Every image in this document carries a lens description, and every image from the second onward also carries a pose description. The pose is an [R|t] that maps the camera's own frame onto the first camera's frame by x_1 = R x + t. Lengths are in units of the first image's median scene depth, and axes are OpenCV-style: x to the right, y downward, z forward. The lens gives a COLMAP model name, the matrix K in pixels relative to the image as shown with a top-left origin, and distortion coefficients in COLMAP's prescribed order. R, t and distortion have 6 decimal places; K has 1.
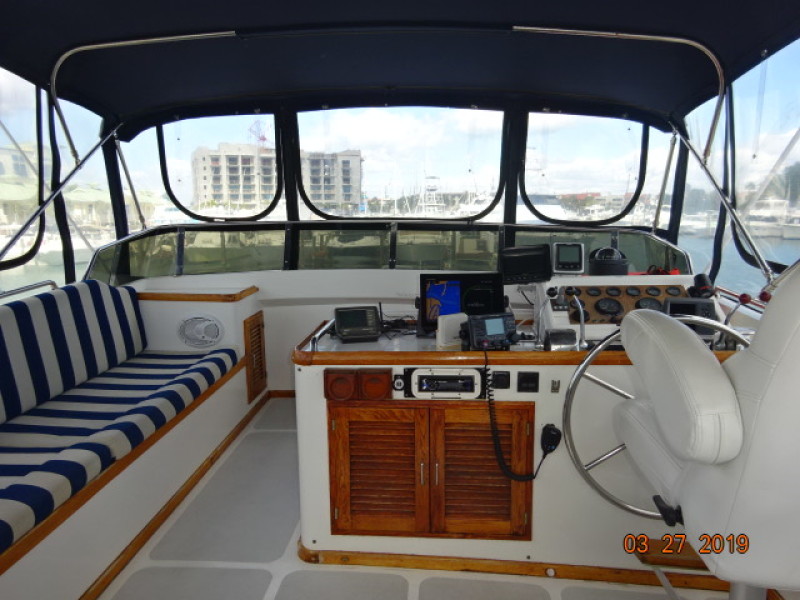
lens RADIAL K [[590.6, 0, 401.4], [0, 590.6, 304.2], [0, 0, 1]] dist [0.001032, -0.003480]
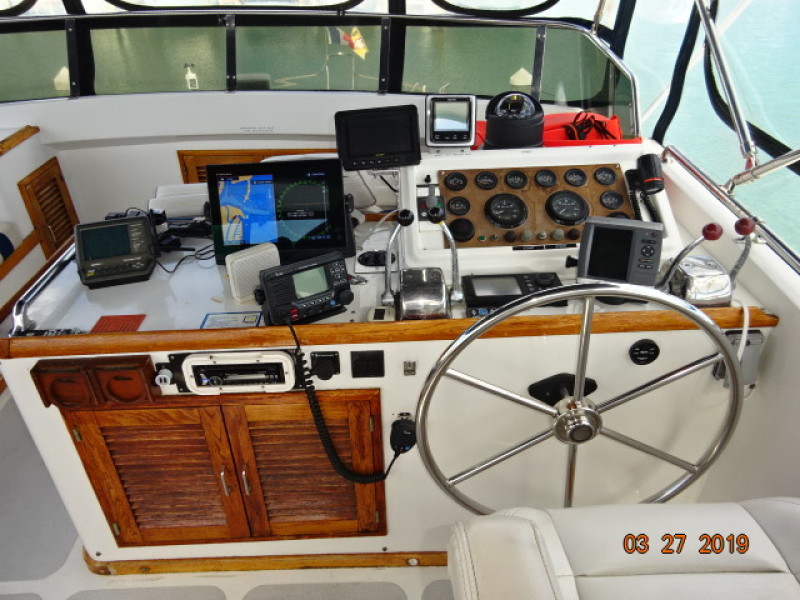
lens RADIAL K [[590.6, 0, 401.4], [0, 590.6, 304.2], [0, 0, 1]] dist [0.001032, -0.003480]
pose [[0.993944, -0.063802, 0.089468, 0.186751], [0.023763, 0.919711, 0.391876, -0.169345], [-0.107287, -0.387377, 0.915657, 0.409085]]
